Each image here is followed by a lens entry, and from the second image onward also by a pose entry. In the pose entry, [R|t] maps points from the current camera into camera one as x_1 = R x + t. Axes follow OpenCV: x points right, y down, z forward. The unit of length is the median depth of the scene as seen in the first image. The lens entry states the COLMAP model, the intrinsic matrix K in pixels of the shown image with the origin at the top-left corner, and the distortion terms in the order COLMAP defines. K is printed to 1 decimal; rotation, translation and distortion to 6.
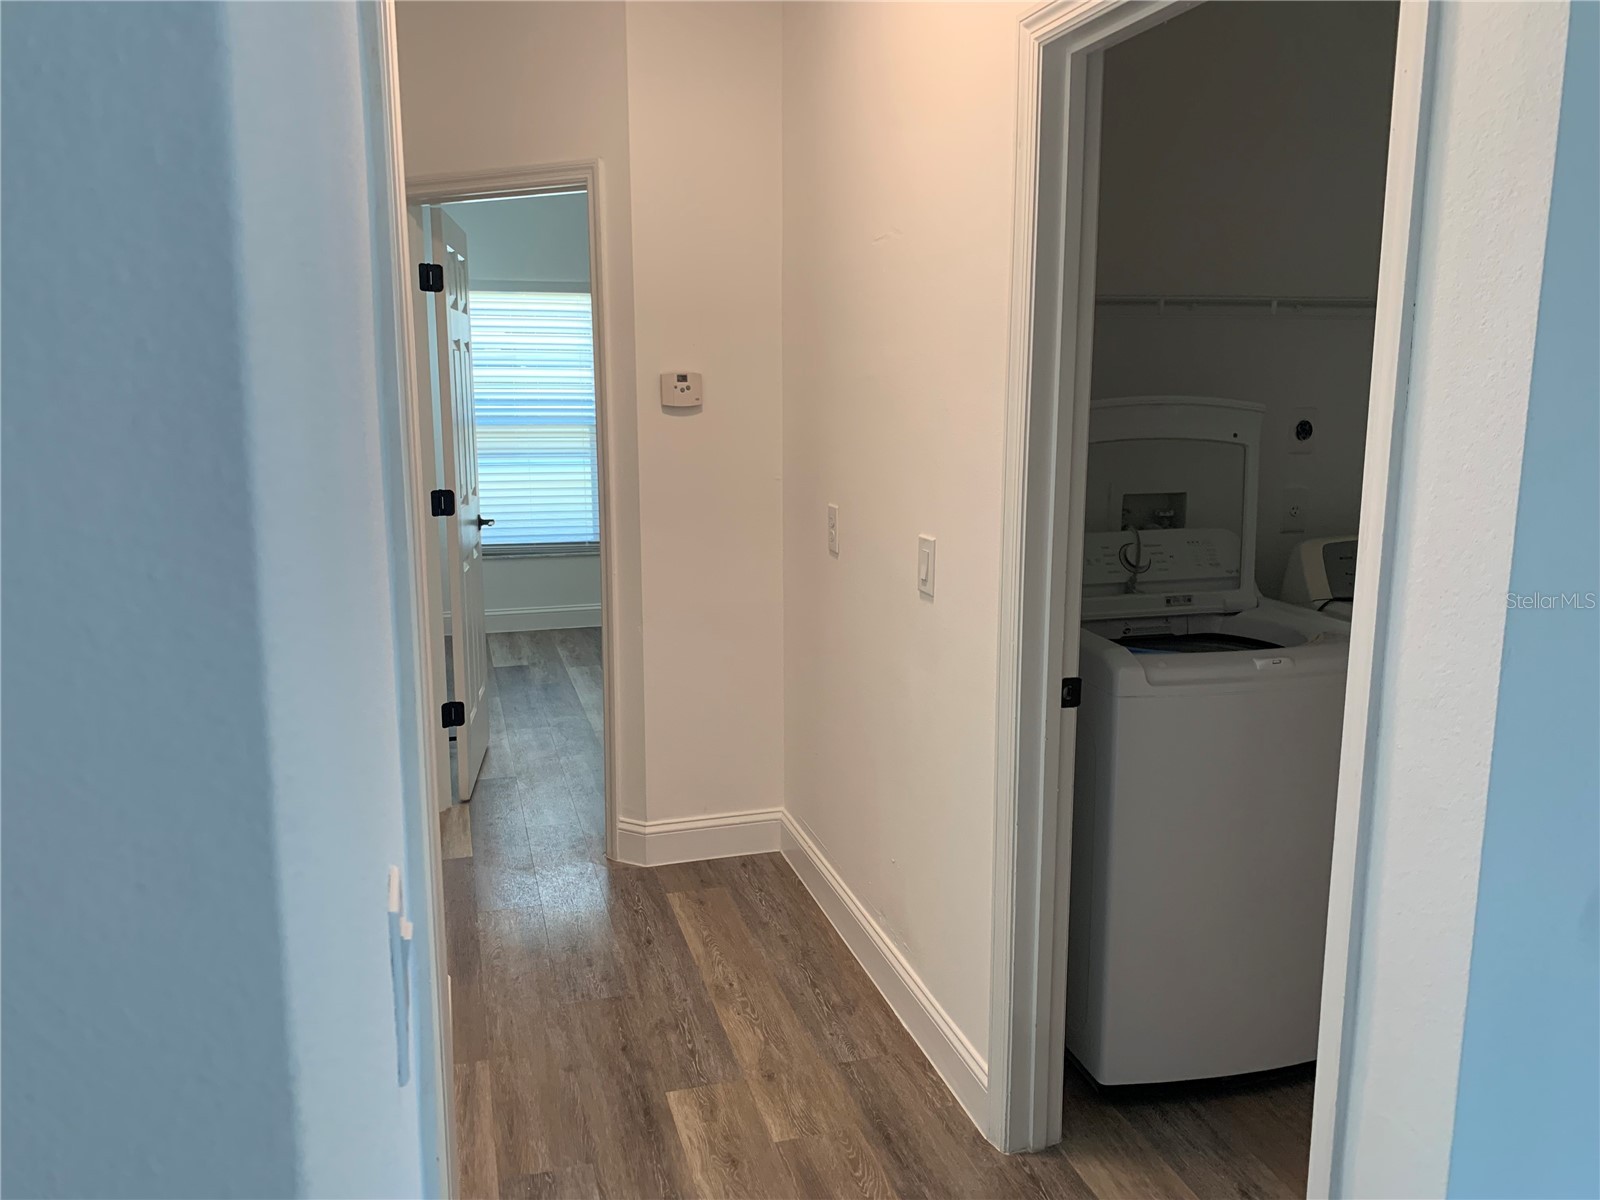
lens RADIAL K [[1204.2, 0, 800.0], [0, 1204.2, 600.0], [0, 0, 1]] dist [0.058490, -0.000565]
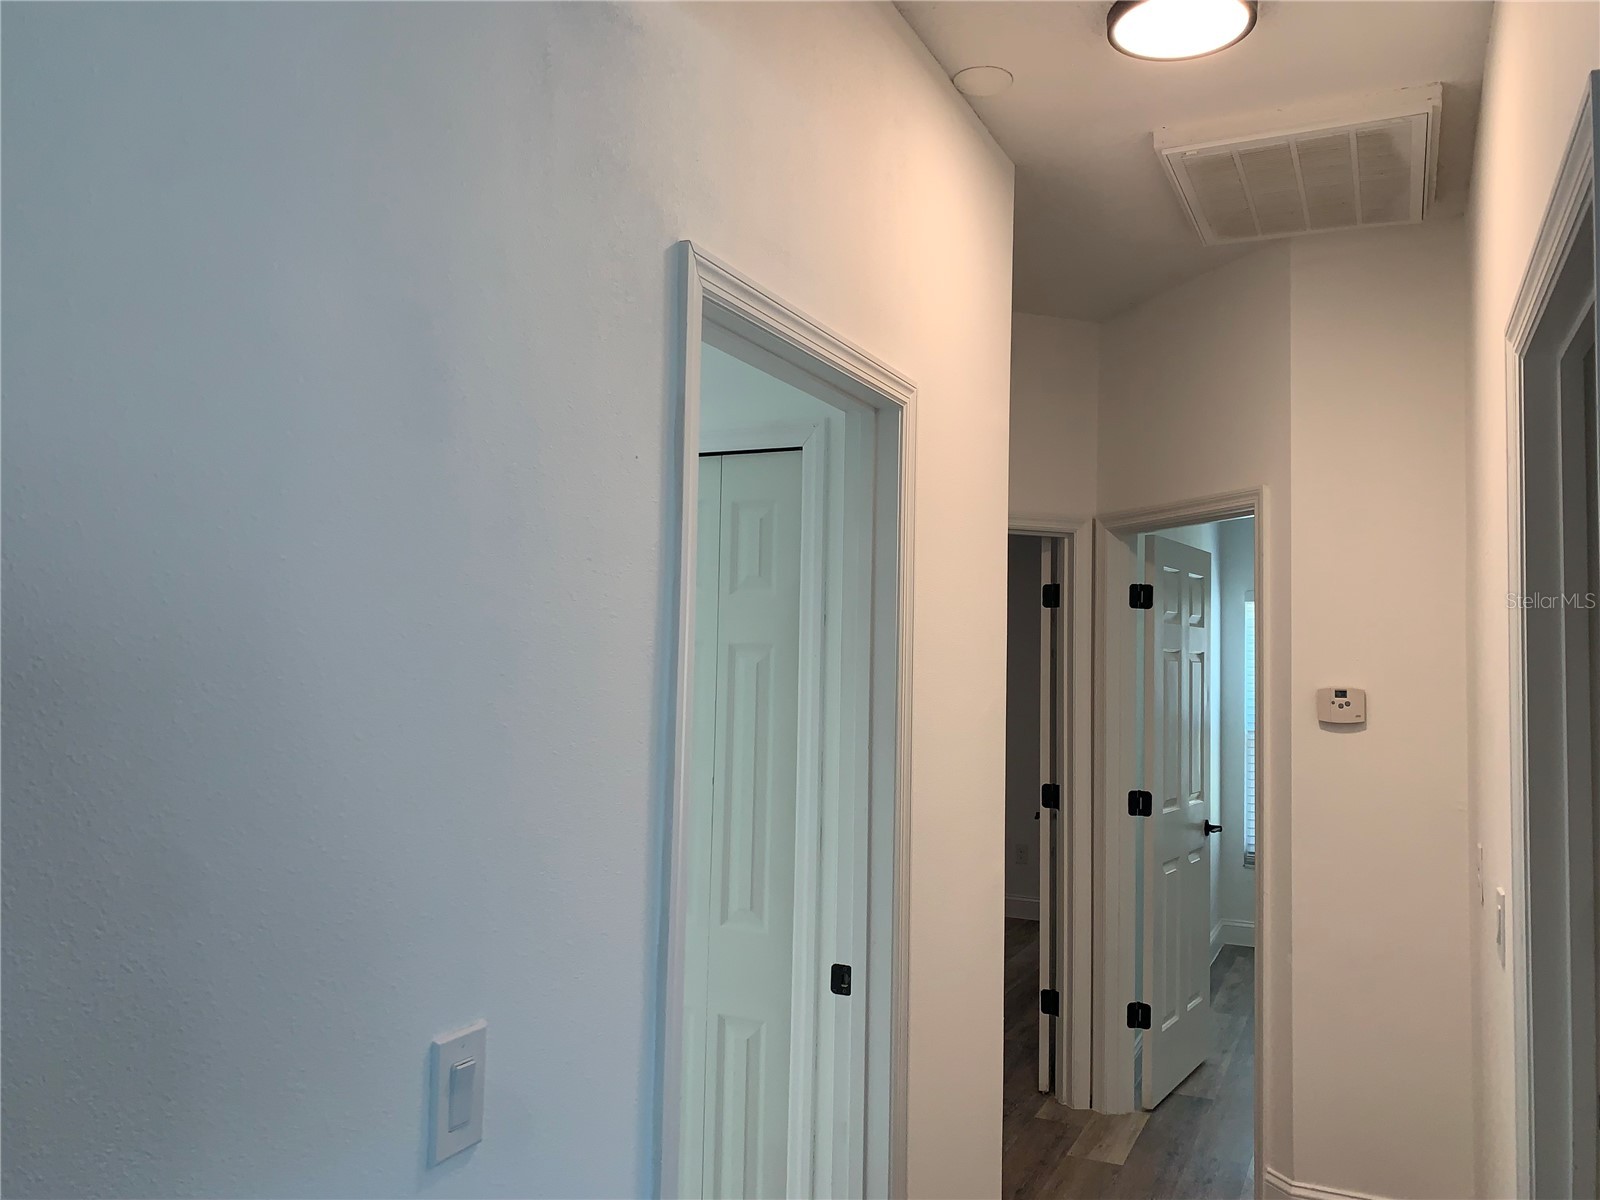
lens RADIAL K [[1207.5, 0, 800.0], [0, 1207.5, 600.0], [0, 0, 1]] dist [-0.000581, 0.000073]
pose [[0.736068, -0.019501, -0.676627, 0.220209], [-0.147153, 0.971070, -0.188067, -0.012409], [0.660720, 0.237998, 0.711904, 0.019003]]
